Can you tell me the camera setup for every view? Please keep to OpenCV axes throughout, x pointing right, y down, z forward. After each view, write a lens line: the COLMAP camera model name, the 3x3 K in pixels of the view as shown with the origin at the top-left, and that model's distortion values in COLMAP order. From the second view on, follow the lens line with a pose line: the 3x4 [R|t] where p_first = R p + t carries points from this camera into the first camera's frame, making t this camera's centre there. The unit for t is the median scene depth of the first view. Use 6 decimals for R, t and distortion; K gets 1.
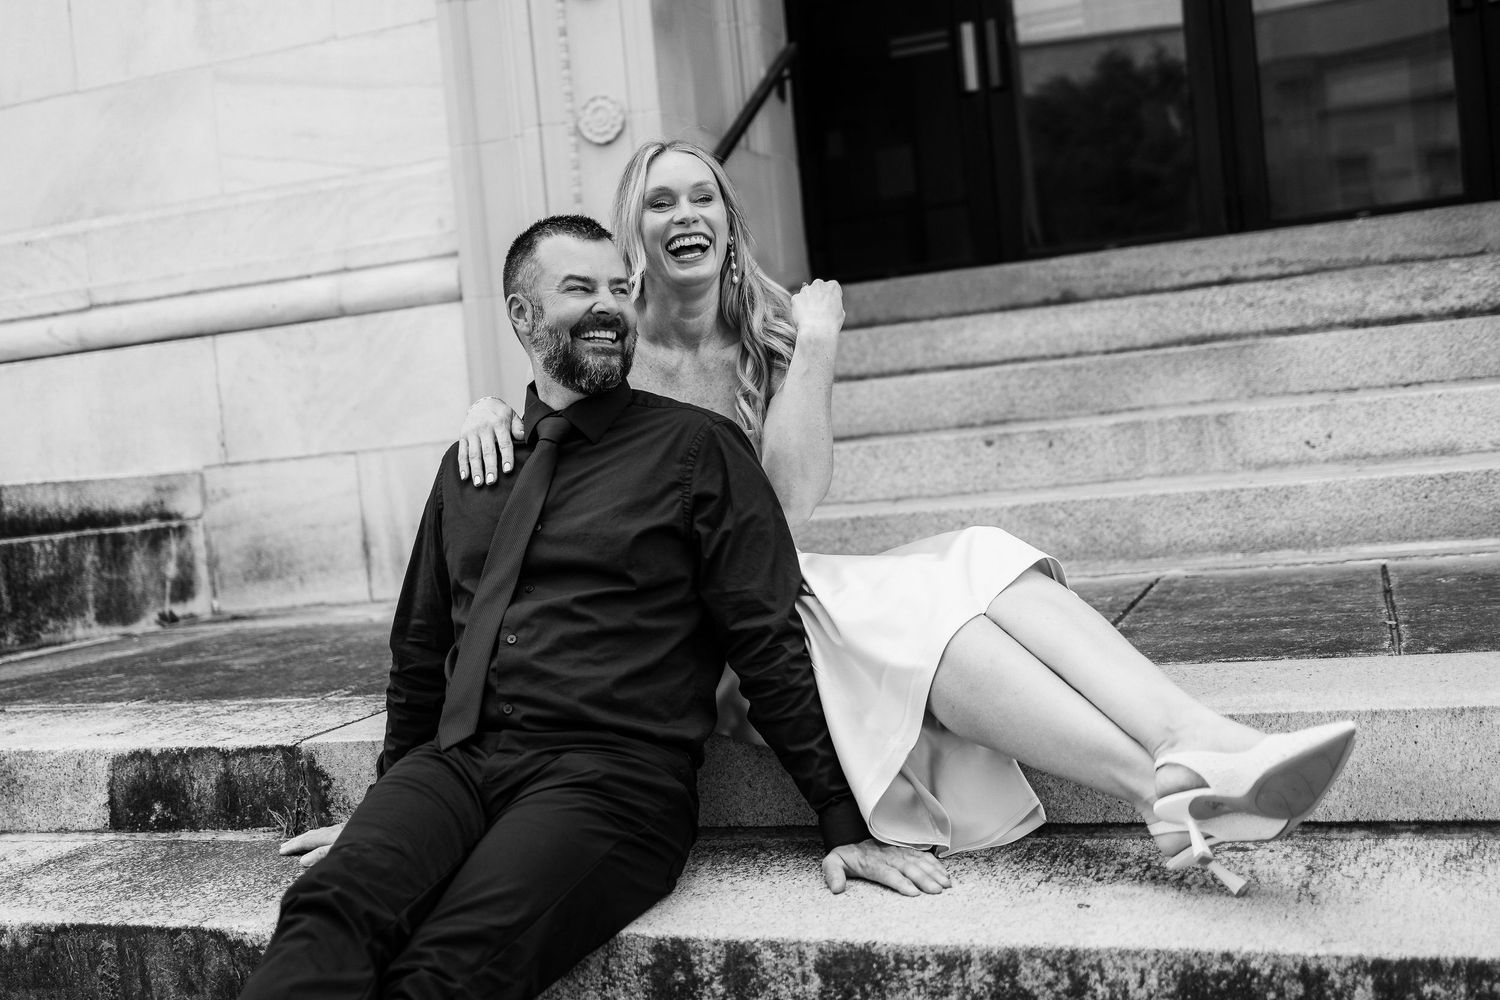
lens RADIAL K [[1731.7, 0, 694.9], [0, 1731.7, 468.4], [0, 0, 1]] dist [0.015958, 0.004639]
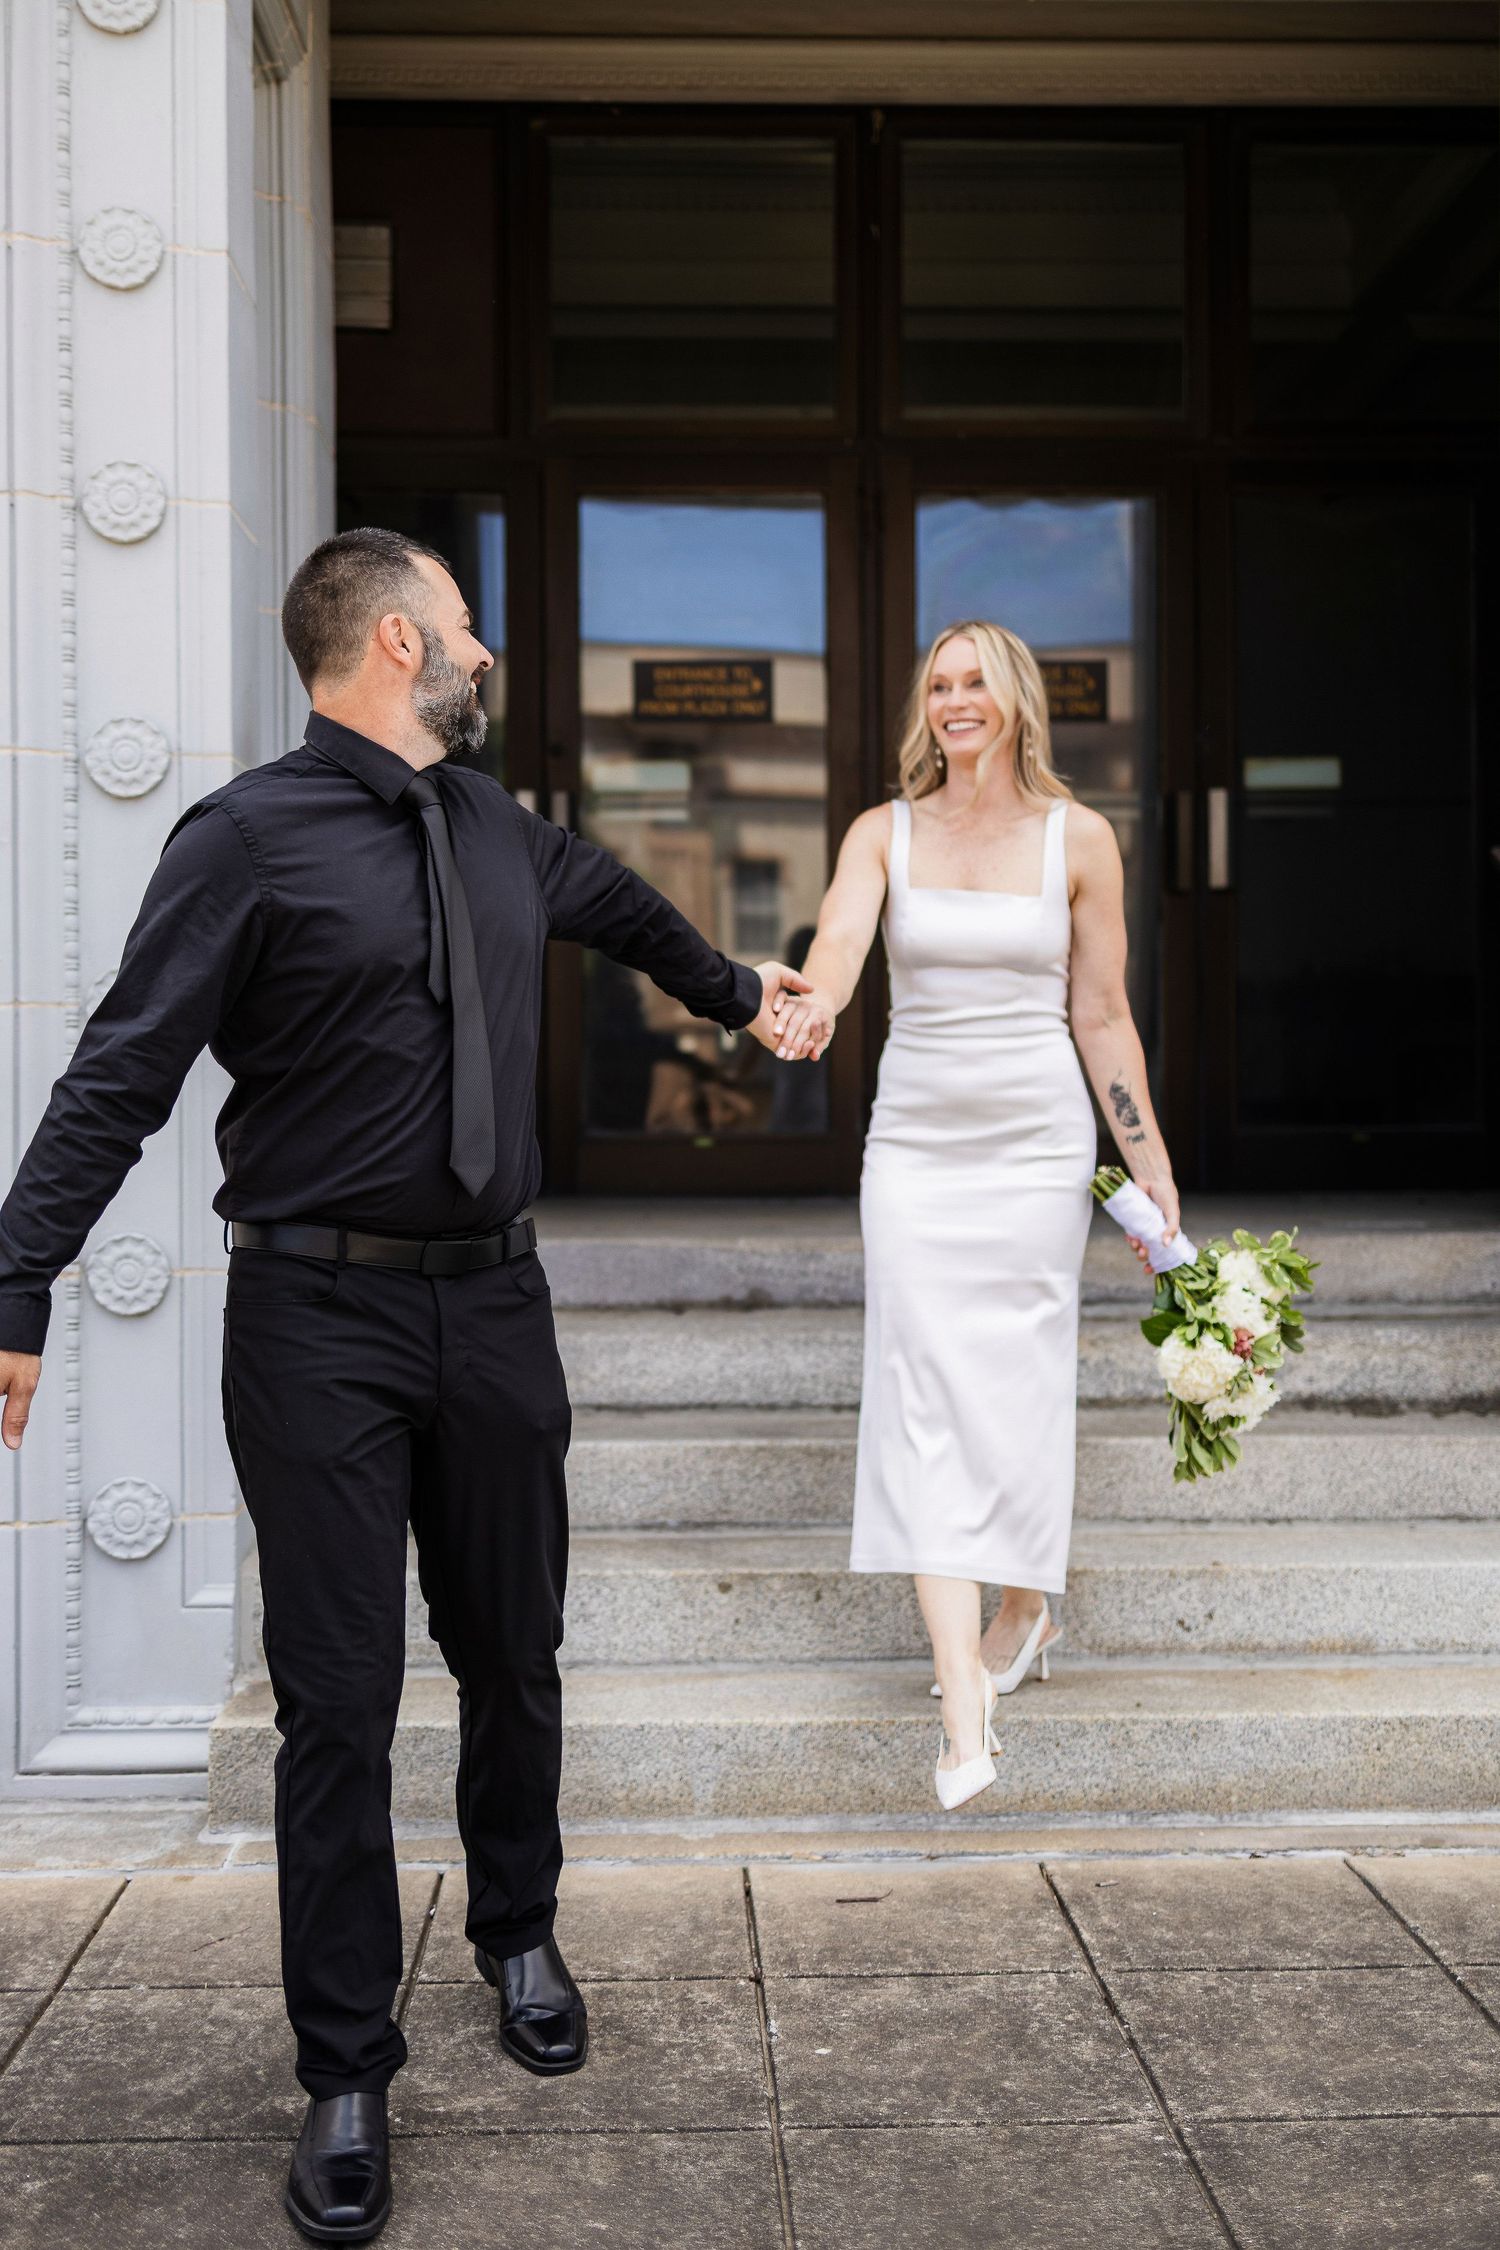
lens RADIAL K [[2363.4, 0, 775.2], [0, 2363.4, 1103.7], [0, 0, 1]] dist [0.039447, -0.007958]
pose [[0.910900, 0.086361, 0.403488, -0.194388], [-0.074289, 0.996198, -0.045509, -0.161830], [-0.405884, 0.011479, 0.913853, 0.179842]]
